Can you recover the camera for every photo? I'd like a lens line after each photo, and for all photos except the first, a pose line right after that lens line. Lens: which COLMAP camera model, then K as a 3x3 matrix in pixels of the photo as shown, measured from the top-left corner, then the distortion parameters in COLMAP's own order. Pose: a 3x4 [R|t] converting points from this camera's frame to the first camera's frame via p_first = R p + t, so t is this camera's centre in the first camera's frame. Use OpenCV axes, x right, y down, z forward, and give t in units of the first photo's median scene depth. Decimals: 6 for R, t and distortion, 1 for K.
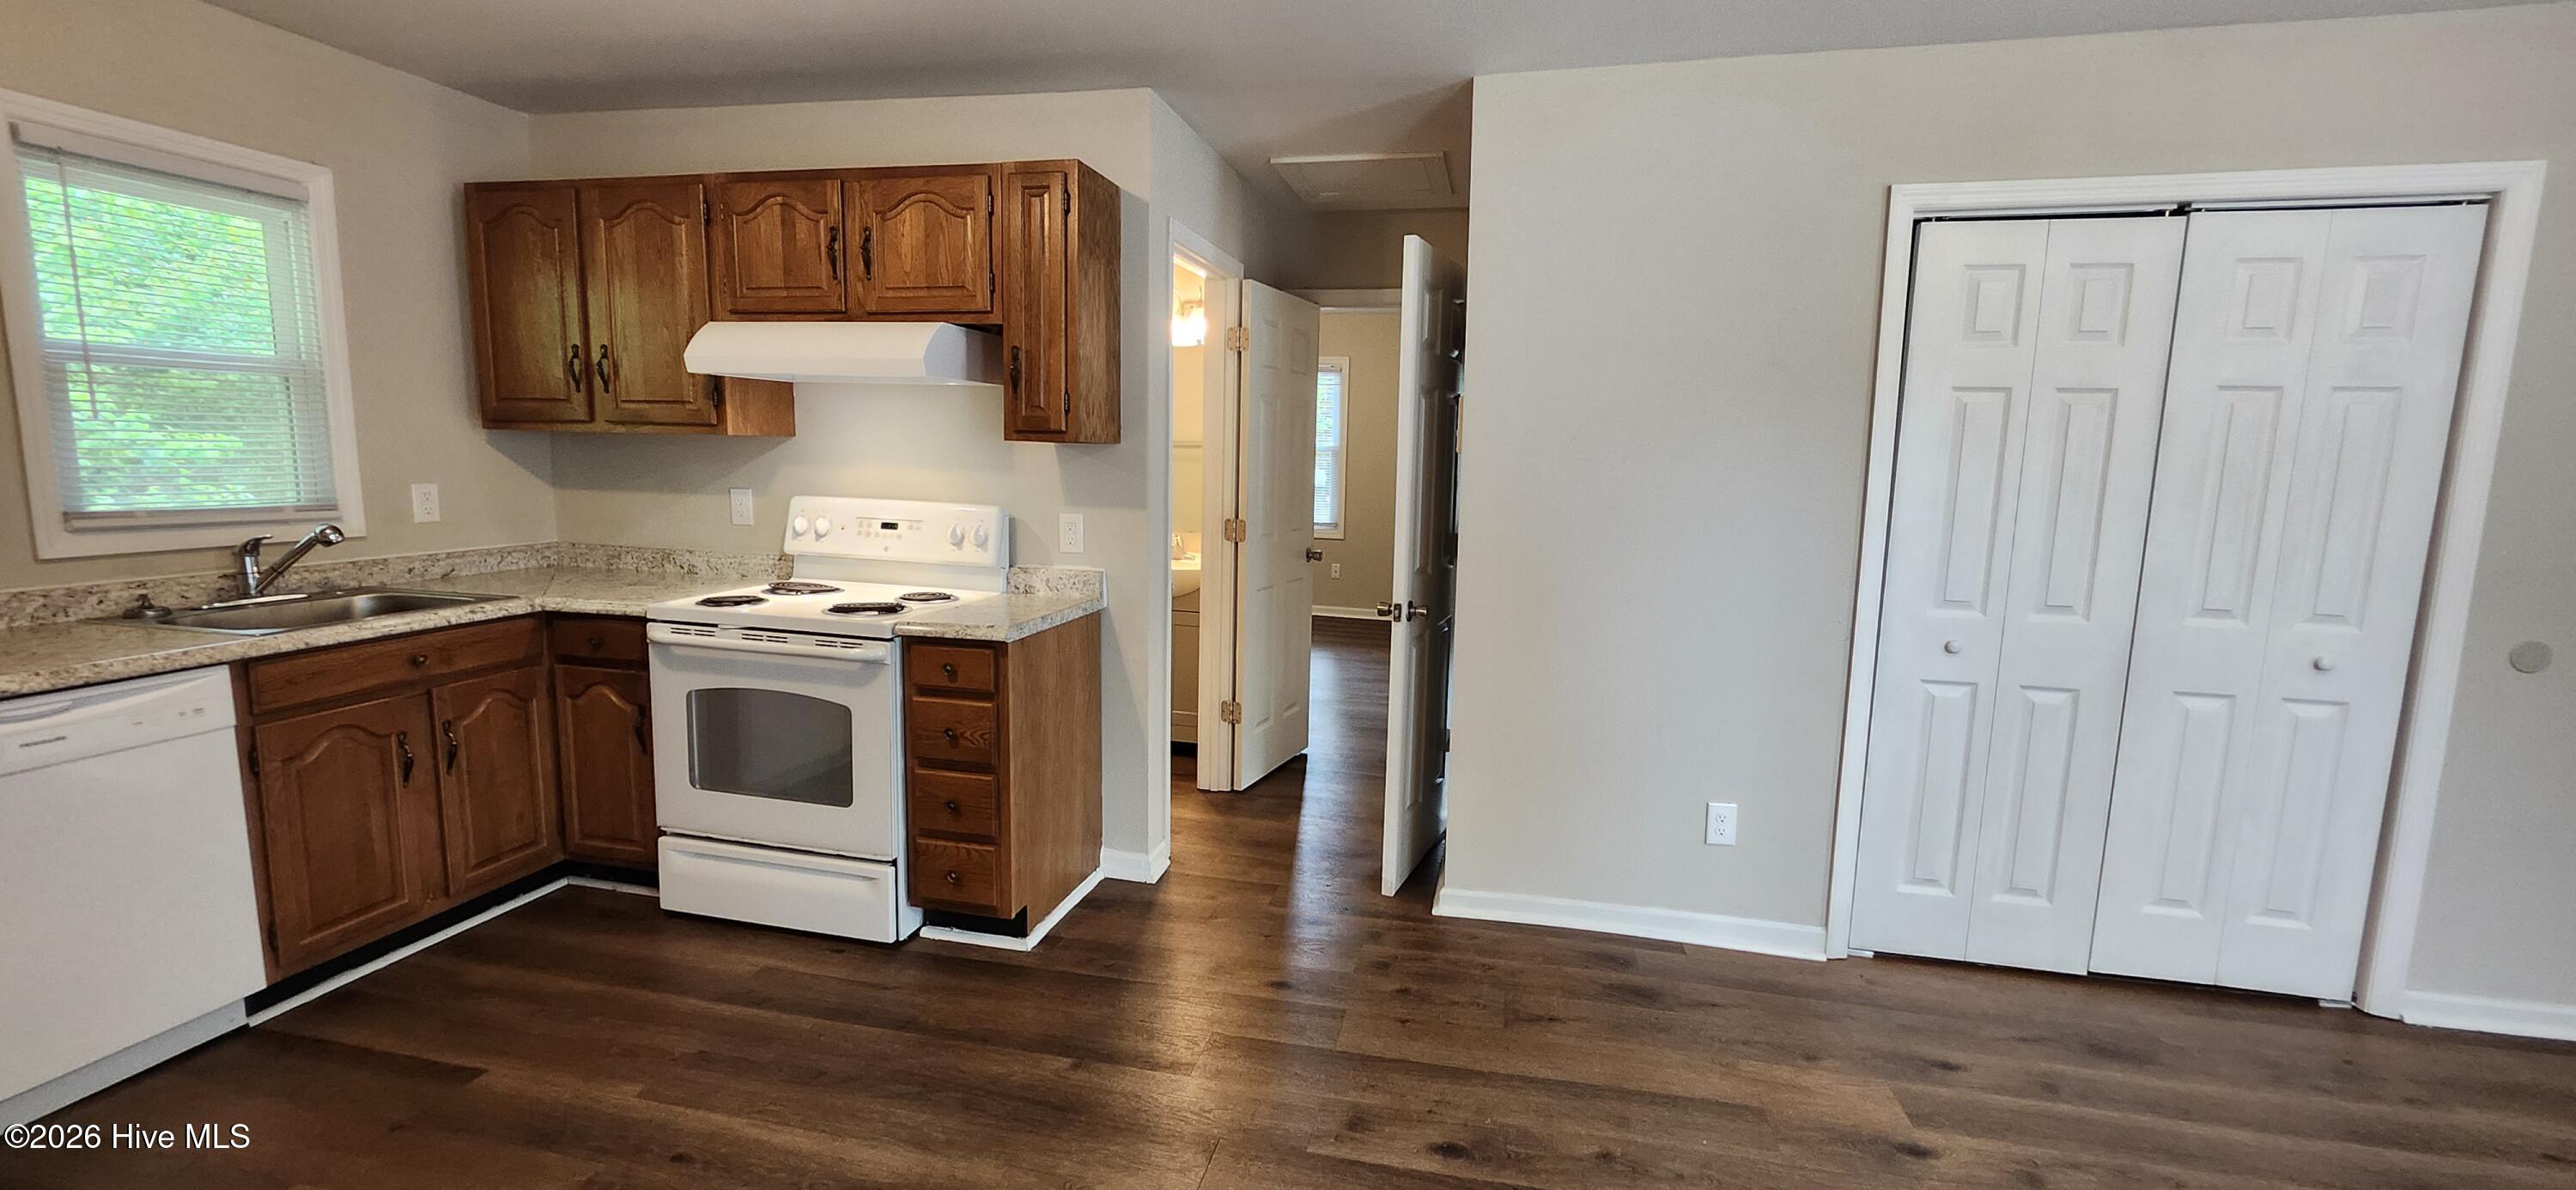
lens RADIAL K [[1021.0, 0, 1295.6], [0, 1021.0, 585.3], [0, 0, 1]] dist [-0.002695, -0.000119]
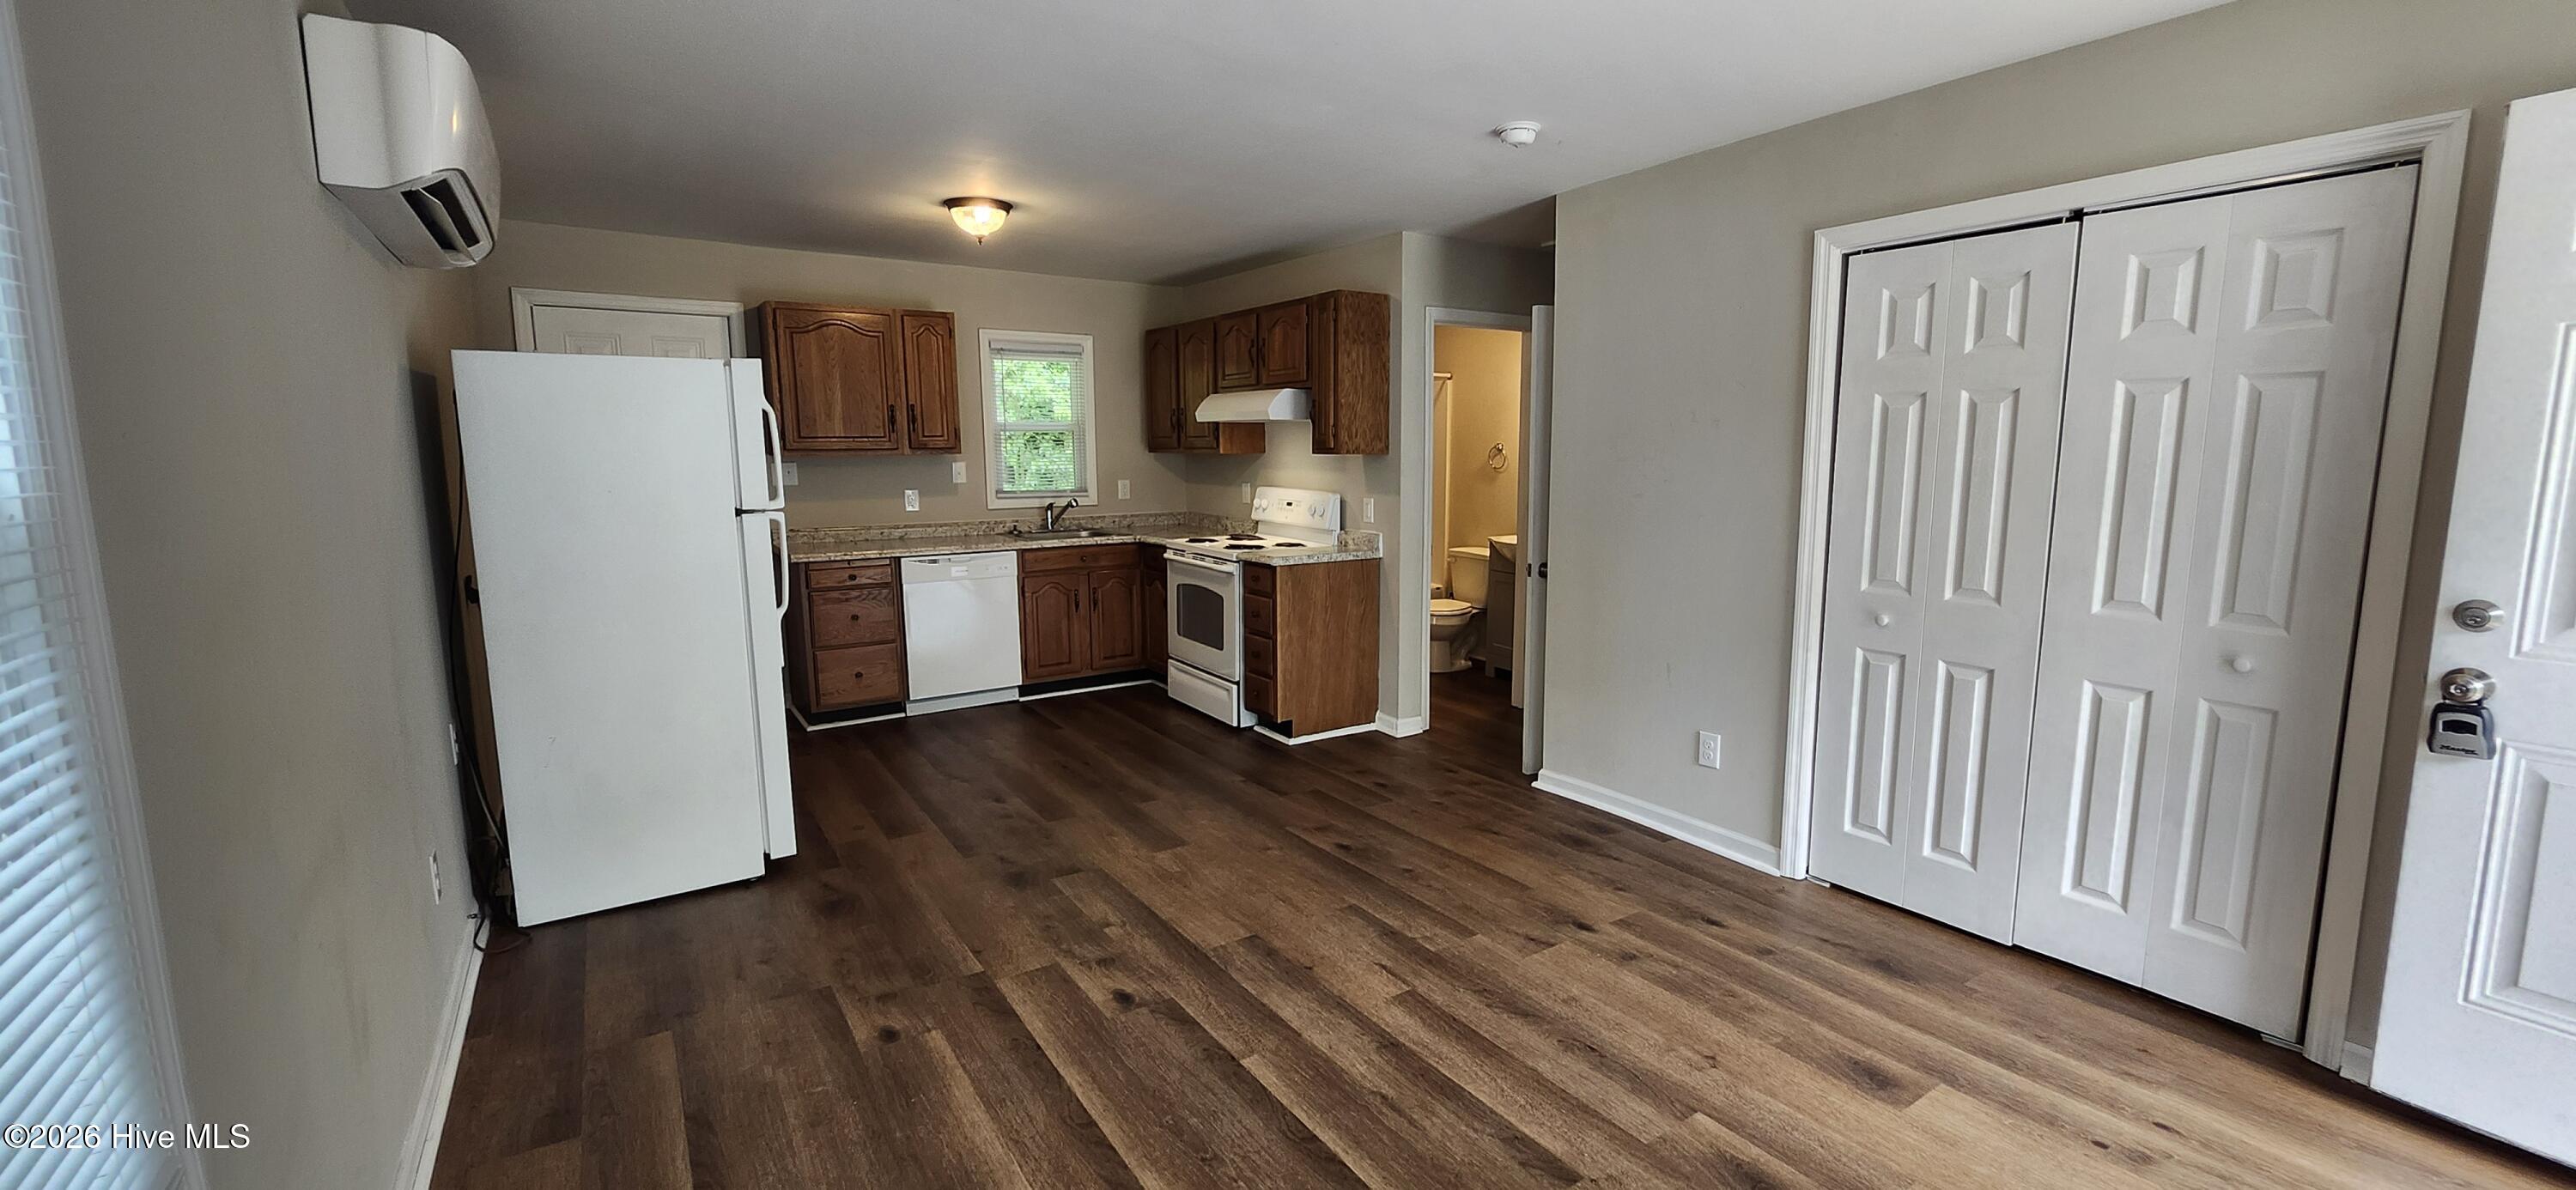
lens RADIAL K [[1031.3, 0, 1304.0], [0, 1031.3, 579.7], [0, 0, 1]] dist [-0.003605, 0.000037]
pose [[0.722199, 0.064454, -0.688675, 0.949255], [-0.070614, 0.997317, 0.019289, 0.038171], [0.688071, 0.034700, 0.724813, -0.275986]]
